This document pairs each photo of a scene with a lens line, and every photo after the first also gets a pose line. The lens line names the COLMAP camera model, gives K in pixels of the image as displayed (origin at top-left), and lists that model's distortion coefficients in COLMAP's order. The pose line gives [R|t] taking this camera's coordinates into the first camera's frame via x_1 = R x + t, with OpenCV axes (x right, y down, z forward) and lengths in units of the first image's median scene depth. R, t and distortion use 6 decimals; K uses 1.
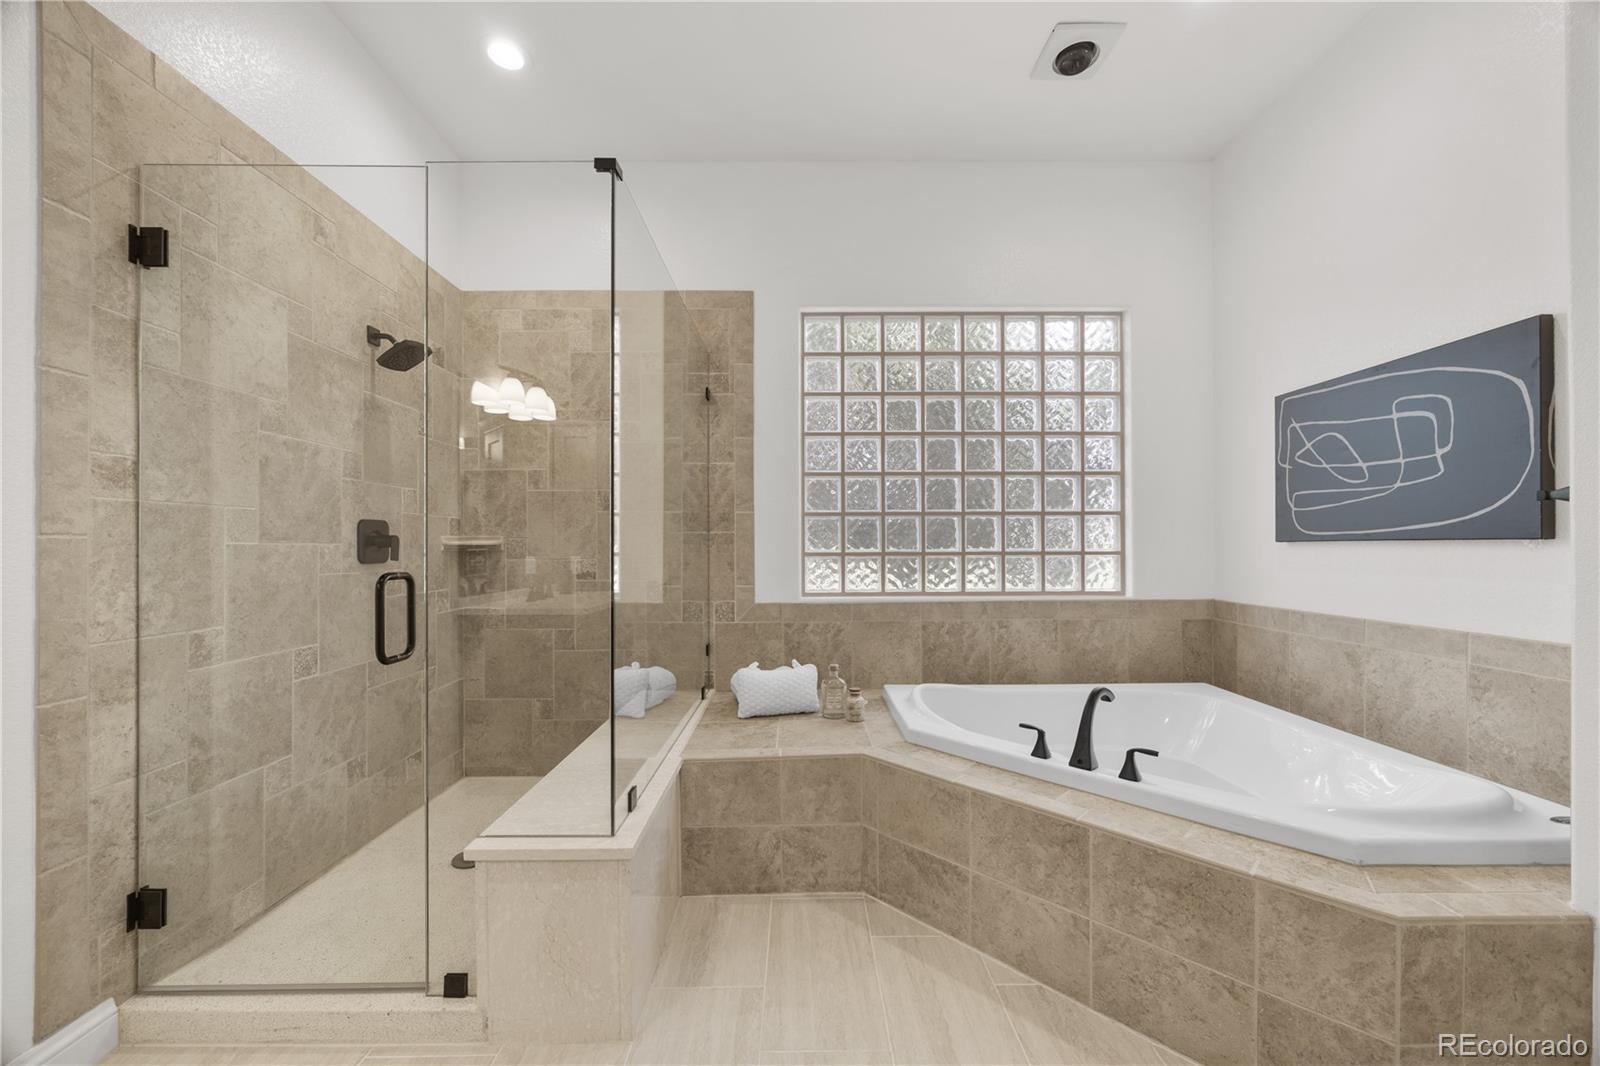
lens RADIAL K [[610.9, 0, 807.9], [0, 610.9, 542.0], [0, 0, 1]] dist [0.000031, -0.000089]
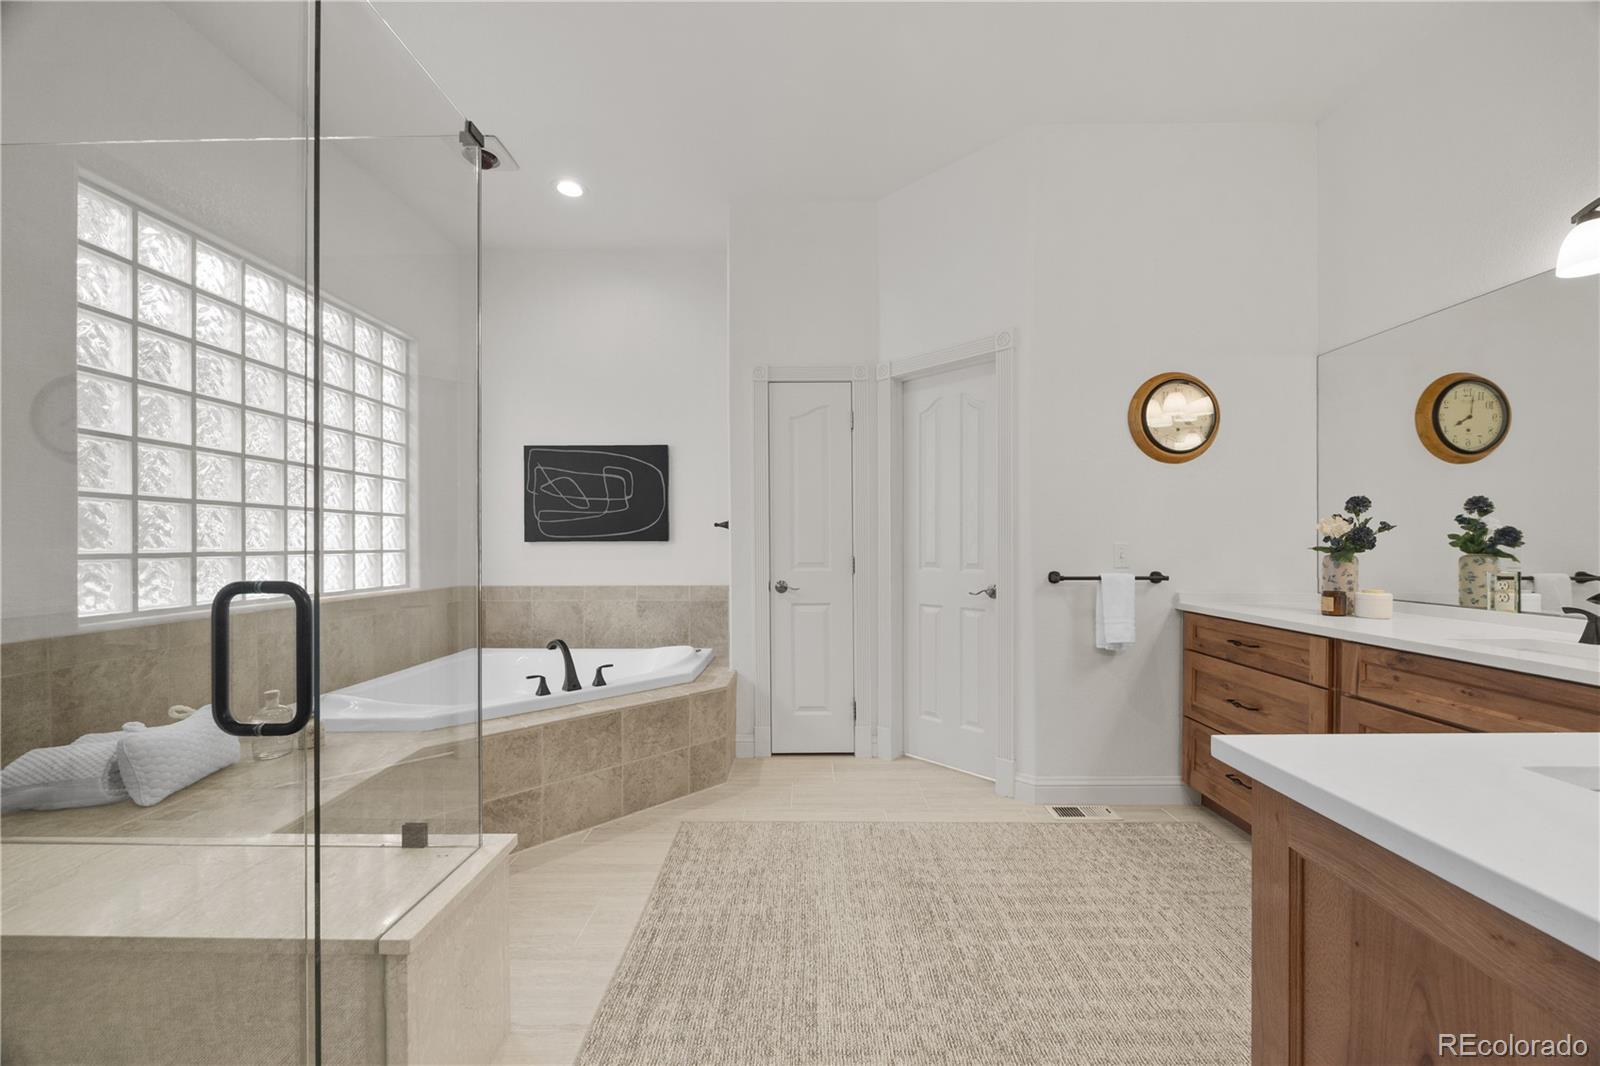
lens RADIAL K [[610.9, 0, 807.9], [0, 610.9, 542.0], [0, 0, 1]] dist [0.000031, -0.000089]
pose [[0.014410, 0.006958, 0.999872, -0.986810], [-0.000791, 0.999976, -0.006947, 0.013213], [-0.999896, -0.000691, 0.014416, 0.375930]]
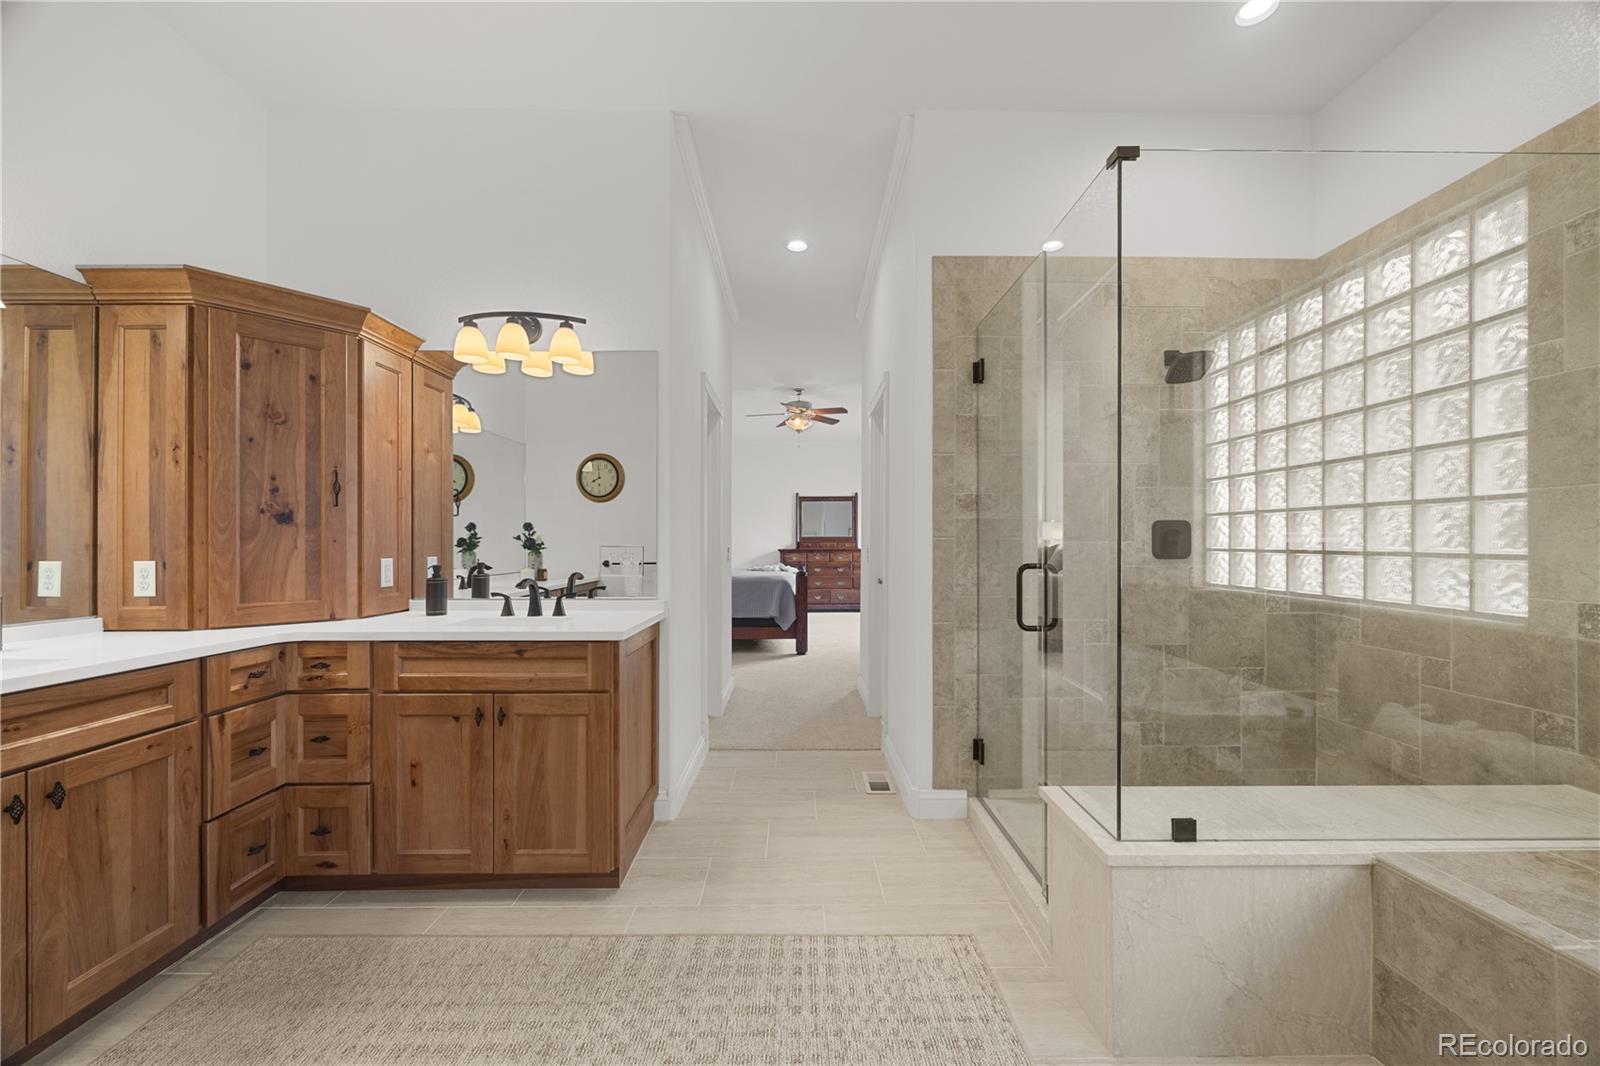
lens RADIAL K [[610.9, 0, 807.9], [0, 610.9, 542.0], [0, 0, 1]] dist [0.000031, -0.000089]
pose [[-0.004766, -0.004611, -0.999978, 0.511985], [0.005101, 0.999976, -0.004635, 0.006782], [0.999976, -0.005123, -0.004743, 0.401030]]
